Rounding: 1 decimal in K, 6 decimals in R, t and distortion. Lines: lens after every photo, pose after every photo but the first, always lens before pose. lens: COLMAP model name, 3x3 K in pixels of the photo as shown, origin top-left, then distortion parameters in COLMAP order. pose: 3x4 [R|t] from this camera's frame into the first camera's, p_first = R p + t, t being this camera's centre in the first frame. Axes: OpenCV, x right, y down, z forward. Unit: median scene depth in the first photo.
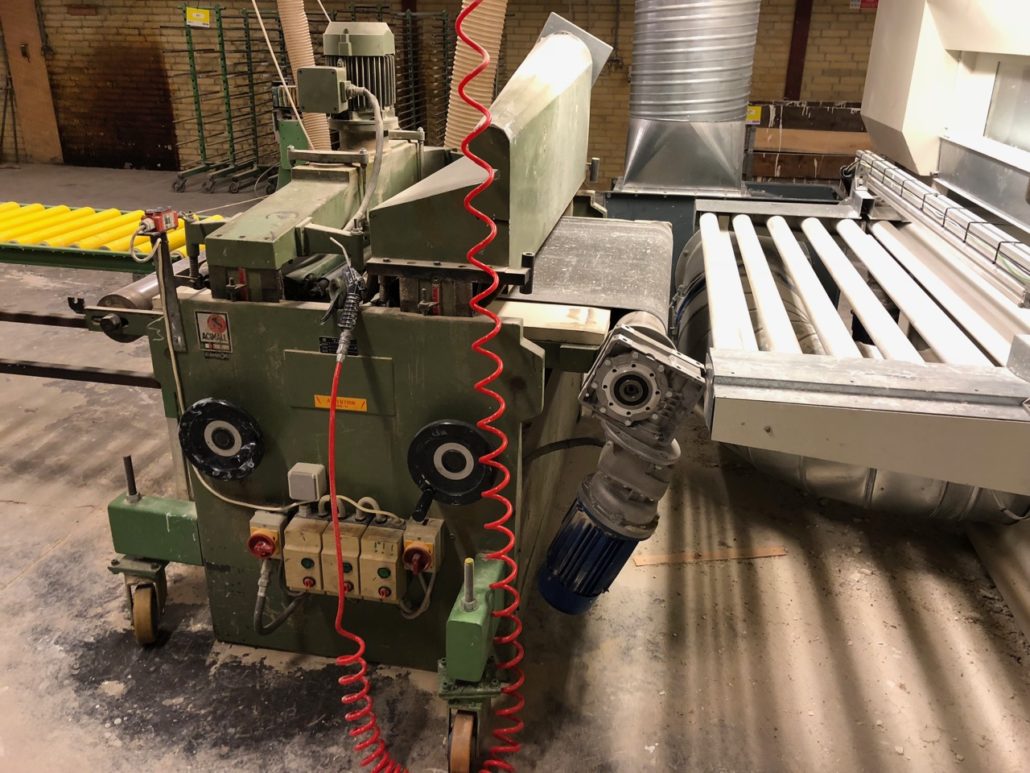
lens RADIAL K [[840.0, 0, 513.4], [0, 840.0, 385.9], [0, 0, 1]] dist [0.027550, 0.003460]
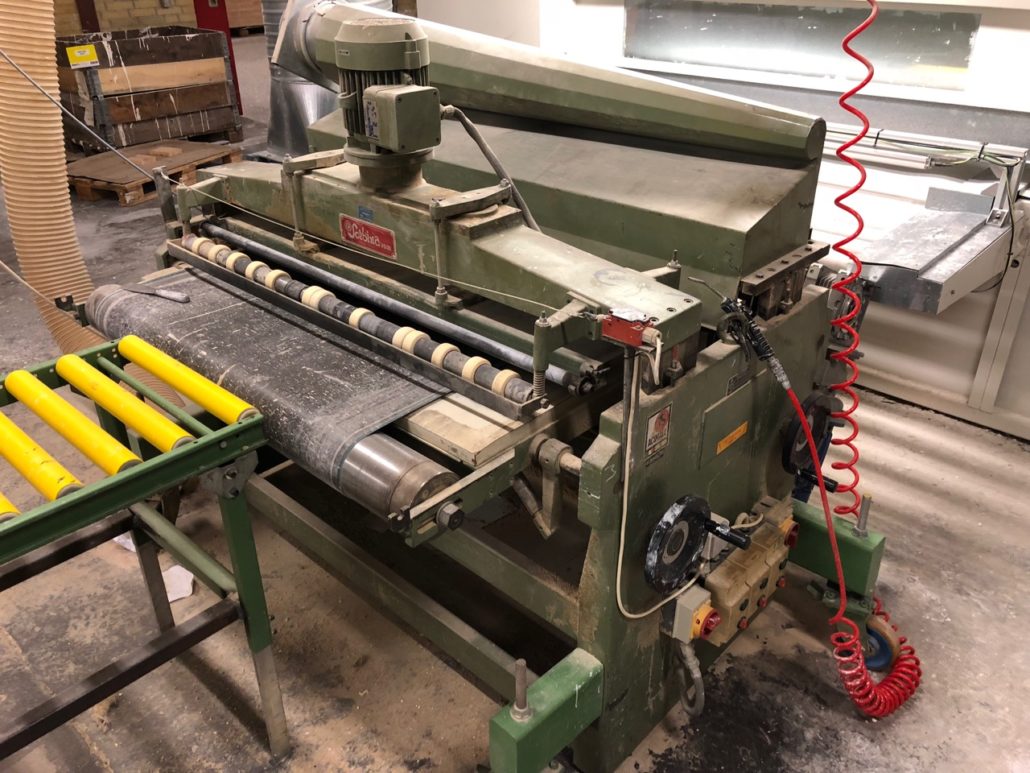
lens RADIAL K [[840.0, 0, 514.0], [0, 840.0, 384.7], [0, 0, 1]] dist [0.027550, 0.003460]
pose [[0.531068, -0.420520, 0.735615, -0.267449], [0.344054, 0.900387, 0.266327, -0.098041], [-0.774335, 0.111653, 0.622848, 0.156380]]
